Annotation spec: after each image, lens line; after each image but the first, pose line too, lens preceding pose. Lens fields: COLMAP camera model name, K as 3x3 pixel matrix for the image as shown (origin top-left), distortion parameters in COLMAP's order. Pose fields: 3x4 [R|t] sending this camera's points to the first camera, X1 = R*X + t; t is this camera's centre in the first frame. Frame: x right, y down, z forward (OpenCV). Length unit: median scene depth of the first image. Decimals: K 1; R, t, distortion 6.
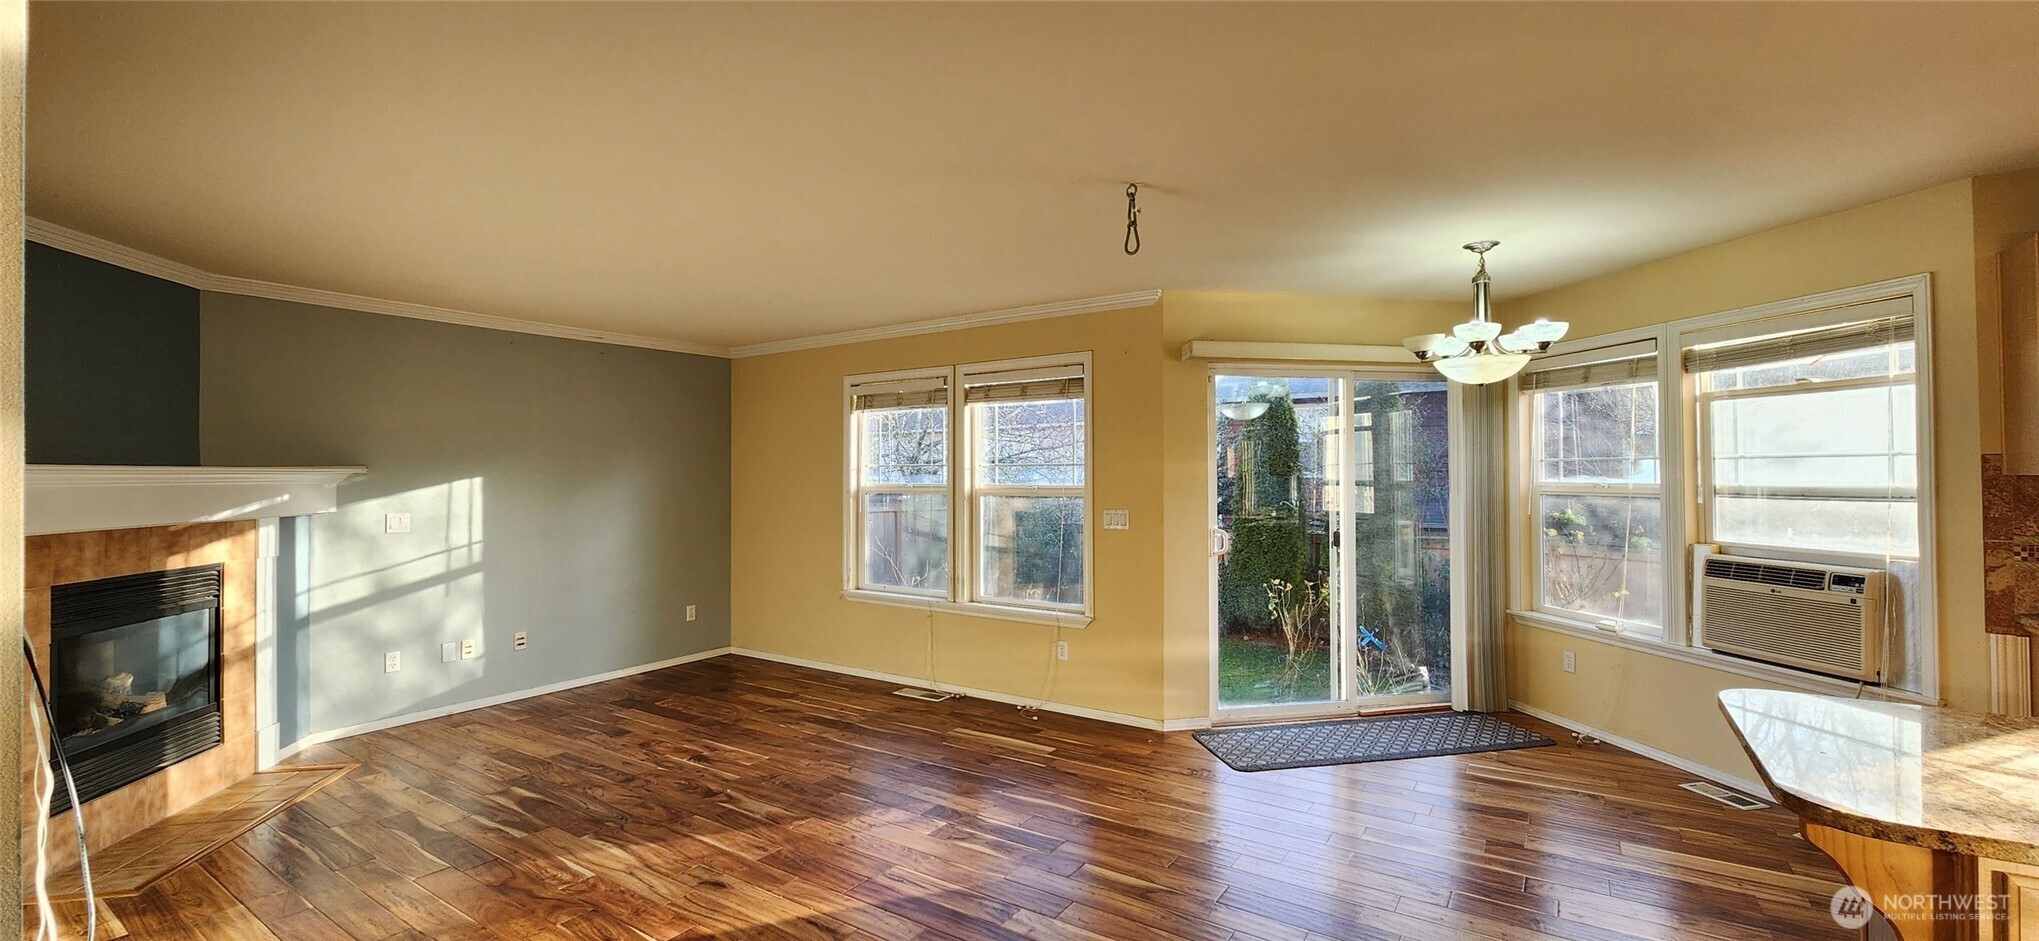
lens RADIAL K [[828.0, 0, 1026.0], [0, 828.0, 460.7], [0, 0, 1]] dist [0.001789, -0.001090]
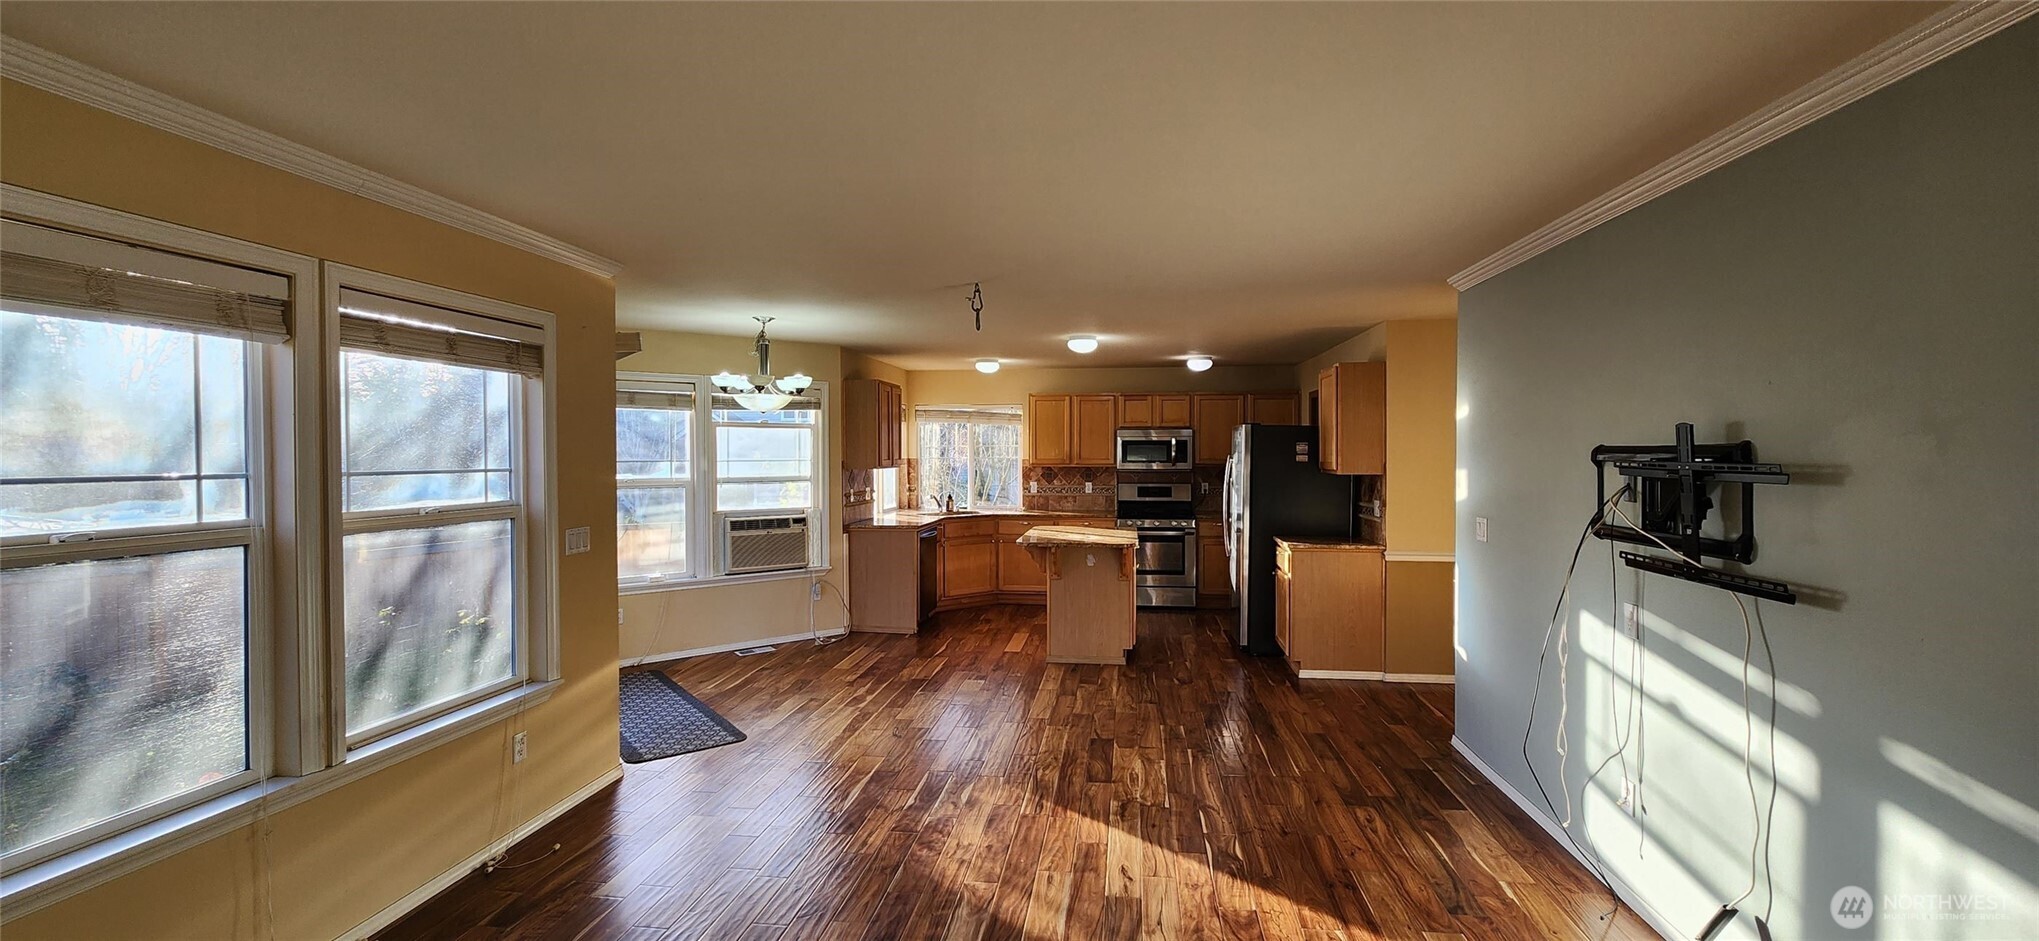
lens RADIAL K [[828.0, 0, 1027.2], [0, 828.0, 463.3], [0, 0, 1]] dist [0.001789, -0.001090]
pose [[-0.441109, -0.005352, 0.897437, -0.879797], [-0.009414, 0.999955, 0.001336, -0.006506], [-0.897404, -0.007859, -0.441140, 1.099865]]
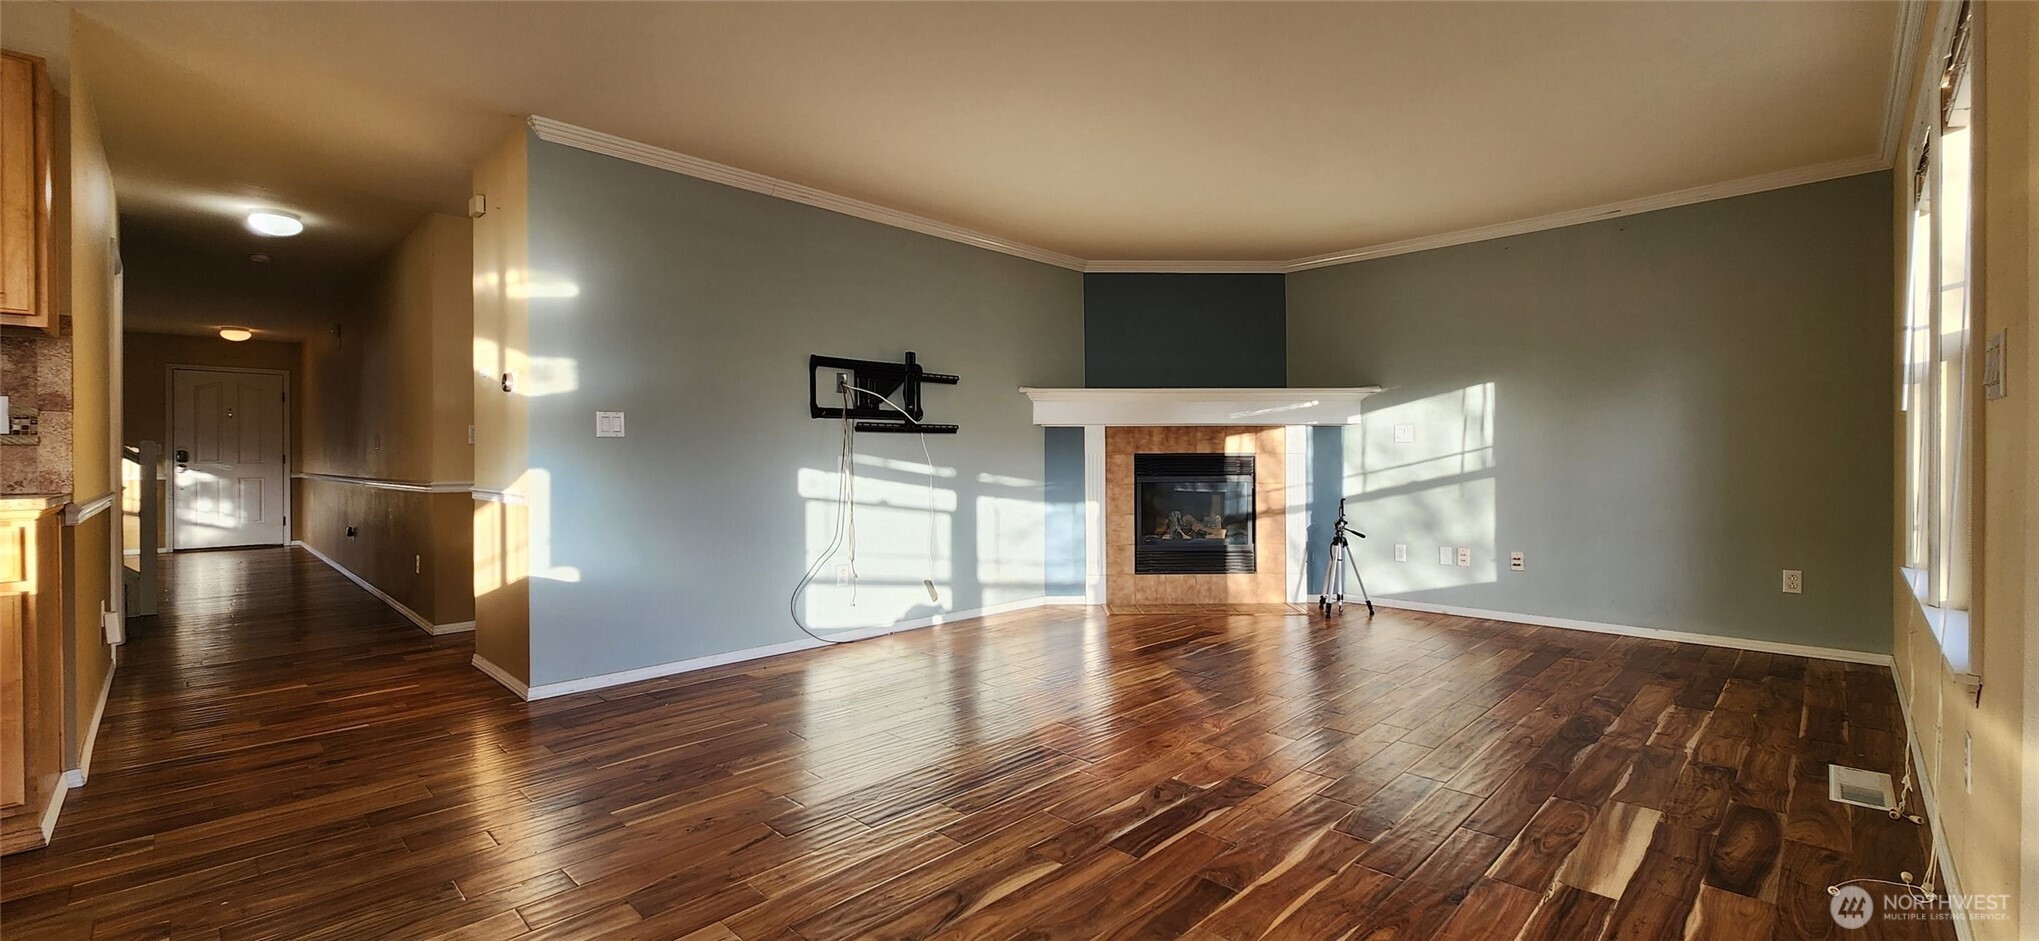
lens RADIAL K [[828.0, 0, 1026.8], [0, 828.0, 459.0], [0, 0, 1]] dist [0.001789, -0.001090]
pose [[-0.188673, 0.007580, -0.982011, 0.540386], [0.020533, 0.999782, 0.003772, 0.110156], [0.981825, -0.019452, -0.188788, 0.806825]]
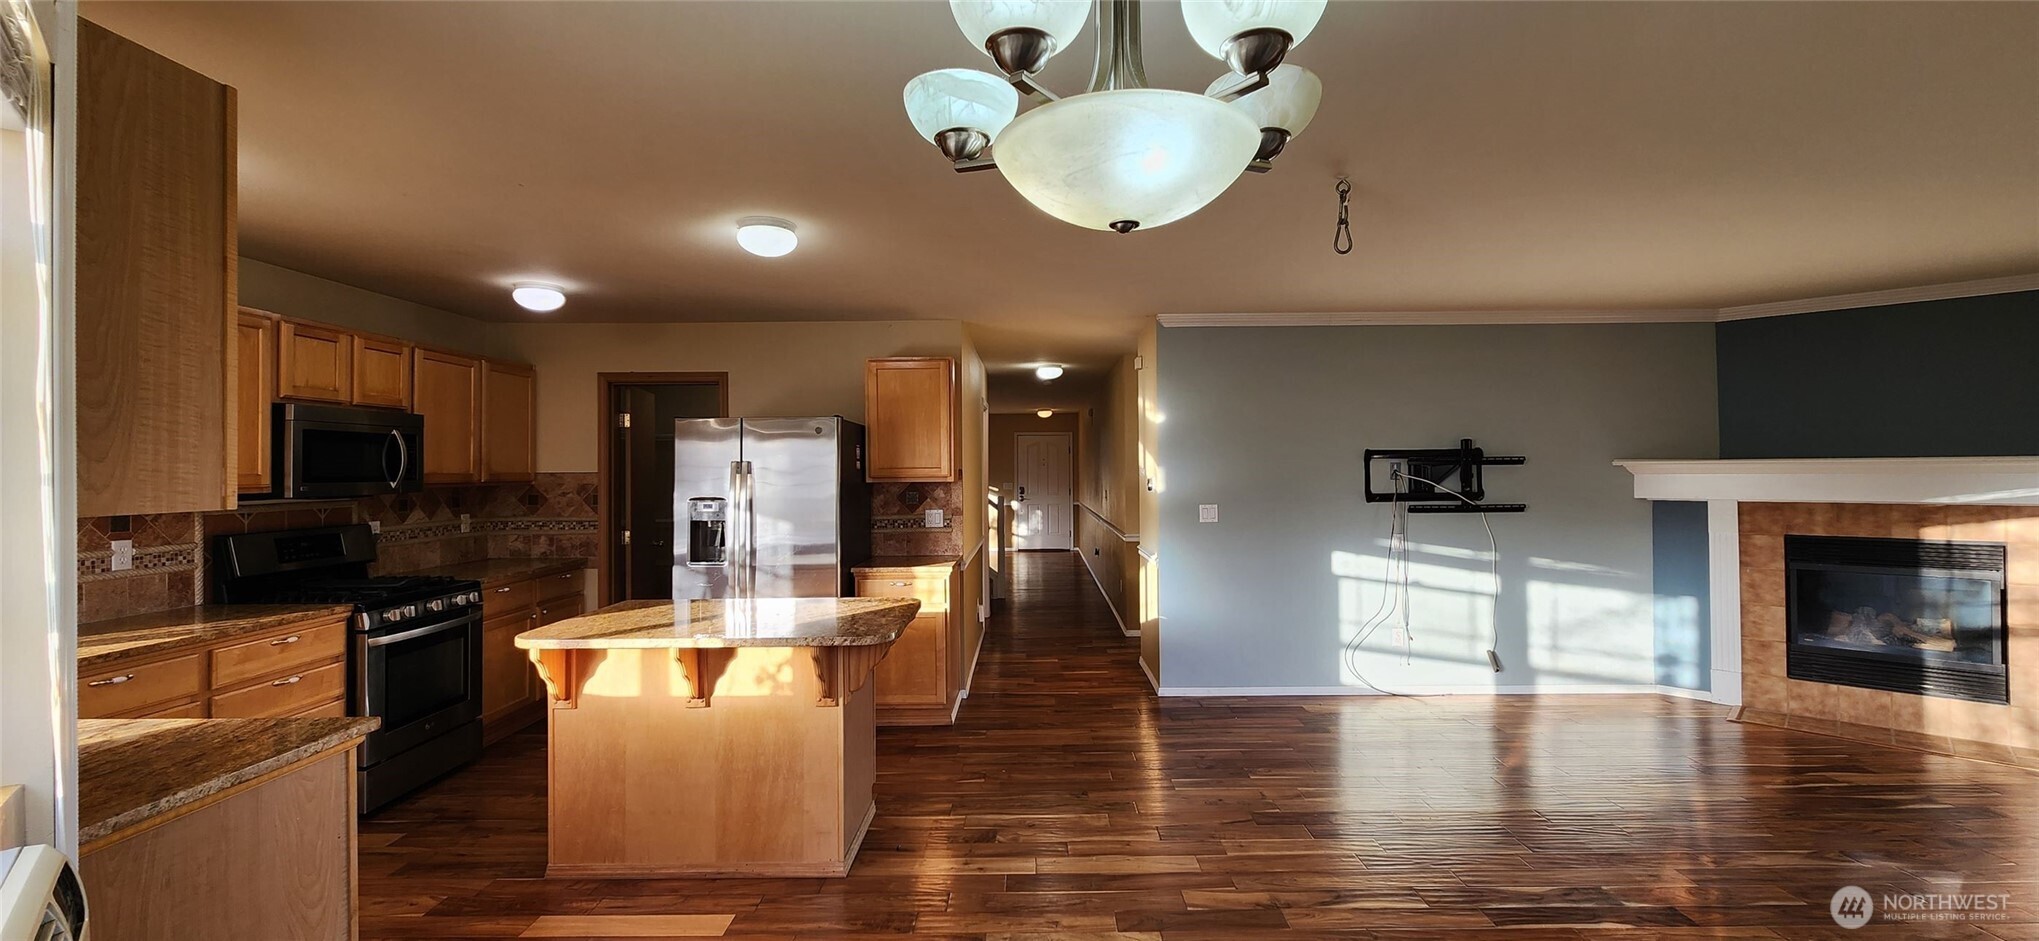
lens RADIAL K [[828.0, 0, 1028.7], [0, 828.0, 459.4], [0, 0, 1]] dist [0.001789, -0.001090]
pose [[-0.836597, 0.008119, -0.547759, 0.681913], [0.022753, 0.999542, -0.019935, 0.002686], [0.547346, -0.029141, -0.836399, 1.119873]]
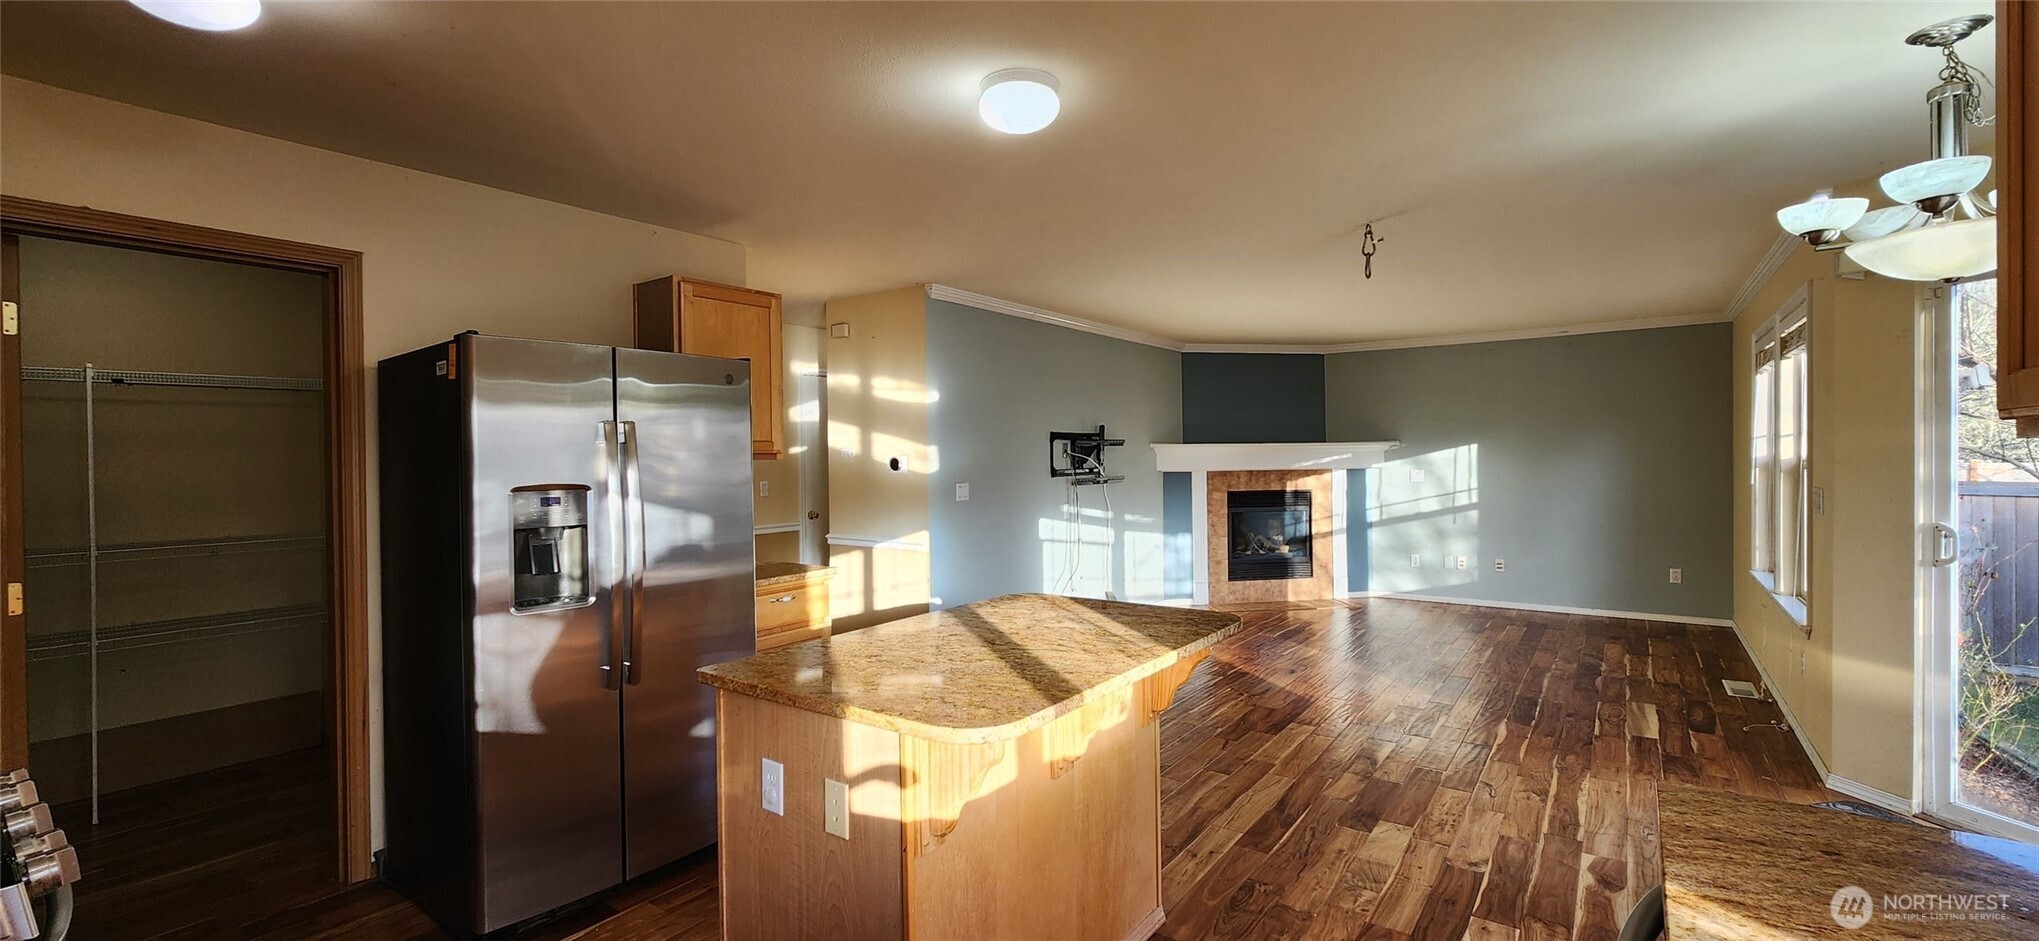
lens RADIAL K [[828.0, 0, 1026.7], [0, 828.0, 459.4], [0, 0, 1]] dist [0.001789, -0.001090]
pose [[-0.041199, 0.011901, -0.999080, 1.019660], [0.027288, 0.999569, 0.010782, 0.006294], [0.998778, -0.026819, -0.041506, 0.352841]]
